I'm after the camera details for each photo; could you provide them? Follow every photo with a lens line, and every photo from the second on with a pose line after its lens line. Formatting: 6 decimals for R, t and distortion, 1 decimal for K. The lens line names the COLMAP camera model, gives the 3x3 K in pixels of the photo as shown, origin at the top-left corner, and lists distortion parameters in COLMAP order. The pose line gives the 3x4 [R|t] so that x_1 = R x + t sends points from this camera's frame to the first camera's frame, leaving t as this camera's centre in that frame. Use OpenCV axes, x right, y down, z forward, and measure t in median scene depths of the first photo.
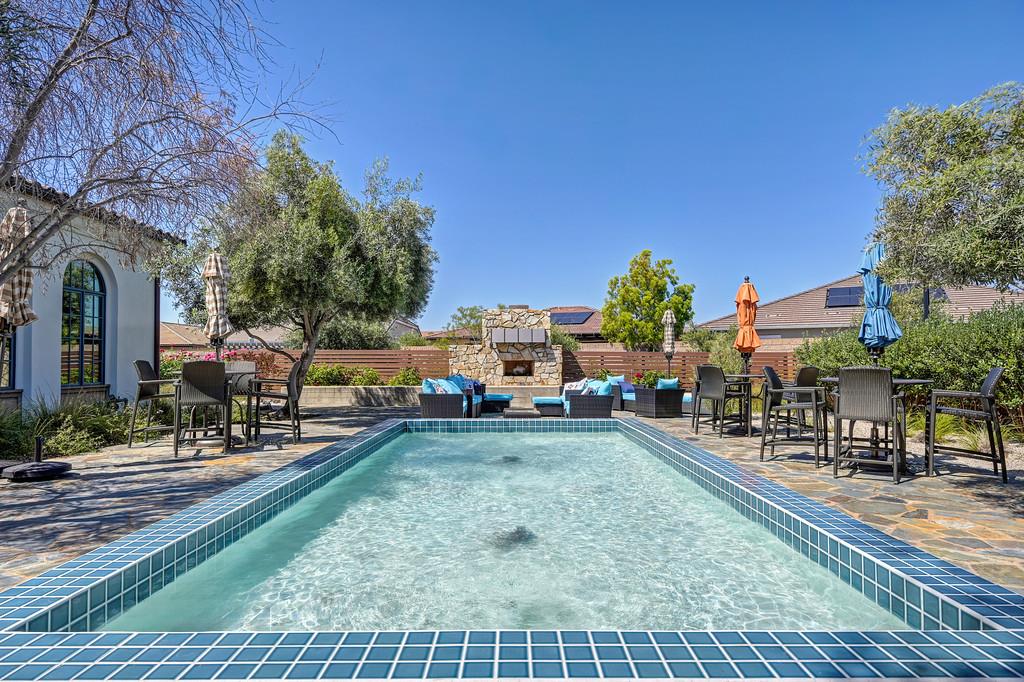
lens RADIAL K [[588.3, 0, 515.7], [0, 588.3, 343.4], [0, 0, 1]] dist [0.002102, 0.000298]
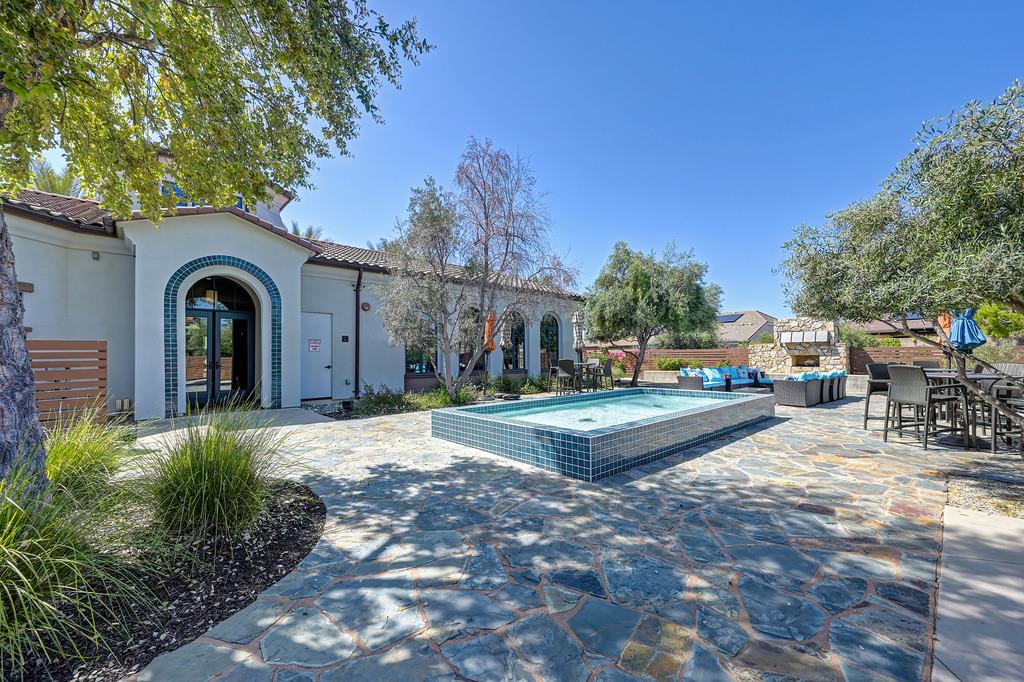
lens RADIAL K [[404.4, 0, 513.6], [0, 404.4, 347.4], [0, 0, 1]] dist [-0.000063, -0.000258]
pose [[0.671964, -0.021875, -0.740260, 0.243817], [0.033535, 0.999437, 0.000907, -0.012233], [0.739824, -0.025434, 0.672320, -0.122867]]
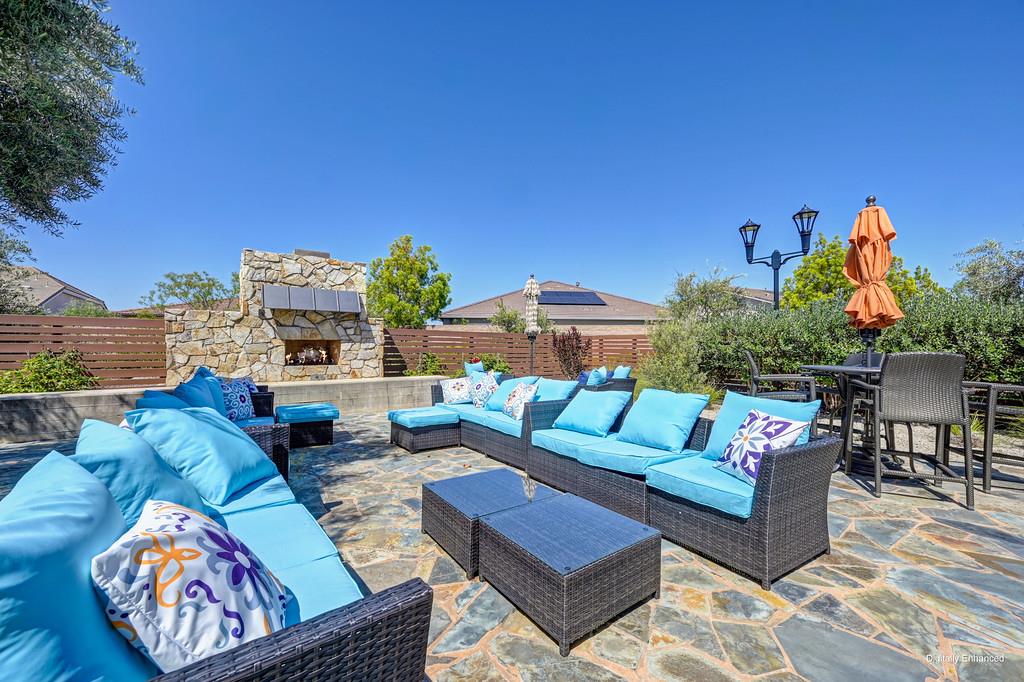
lens RADIAL K [[404.4, 0, 514.0], [0, 404.4, 346.5], [0, 0, 1]] dist [-0.000063, -0.000258]
pose [[0.810431, 0.002743, 0.585828, -0.073158], [-0.025427, 0.999211, 0.030496, 0.017735], [-0.585282, -0.039611, 0.809862, 0.532824]]
